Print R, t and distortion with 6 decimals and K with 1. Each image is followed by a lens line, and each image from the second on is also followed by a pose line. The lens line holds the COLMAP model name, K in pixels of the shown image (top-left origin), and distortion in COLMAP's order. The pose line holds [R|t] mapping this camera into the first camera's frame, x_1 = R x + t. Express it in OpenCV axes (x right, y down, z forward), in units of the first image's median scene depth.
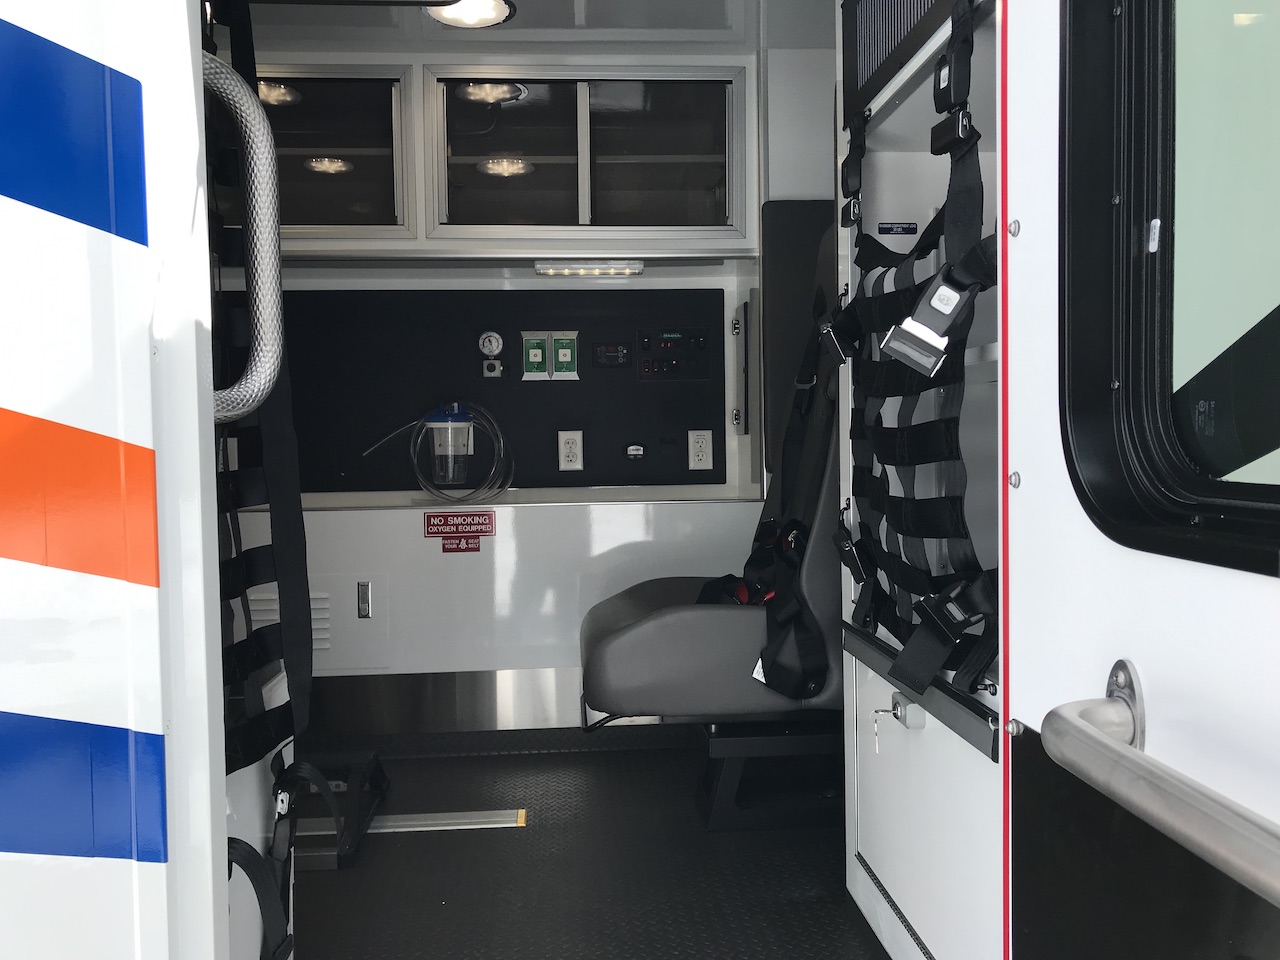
lens RADIAL K [[1050.4, 0, 621.3], [0, 1050.4, 480.0], [0, 0, 1]] dist [0.038710, -0.074045]
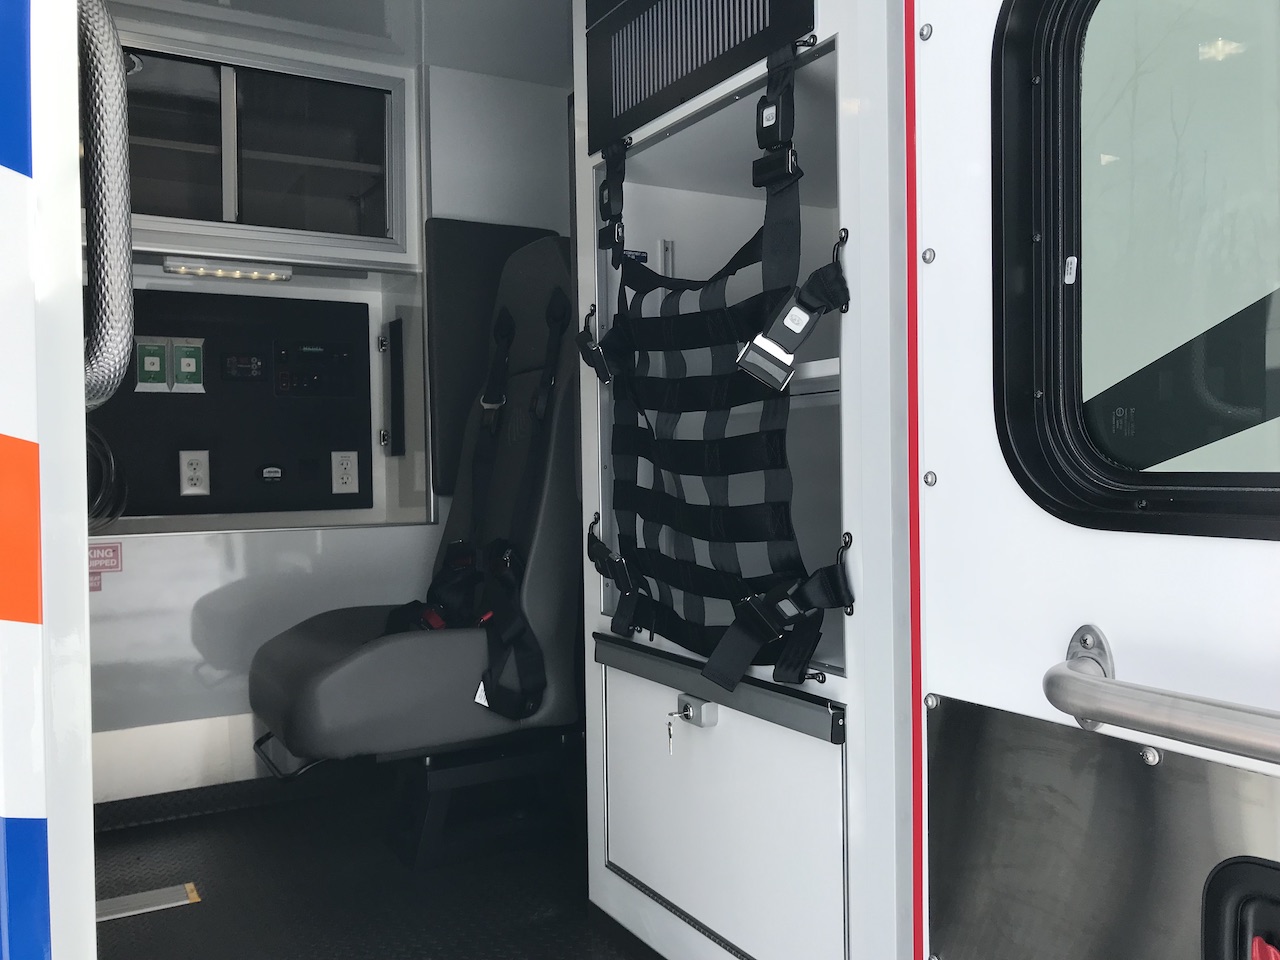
lens RADIAL K [[1050.4, 0, 635.1], [0, 1050.4, 482.3], [0, 0, 1]] dist [0.038710, -0.074045]
pose [[0.891935, -0.001131, 0.452163, -0.180805], [0.014399, 0.999561, -0.025903, 0.012468], [-0.451935, 0.029614, 0.891559, 0.061674]]
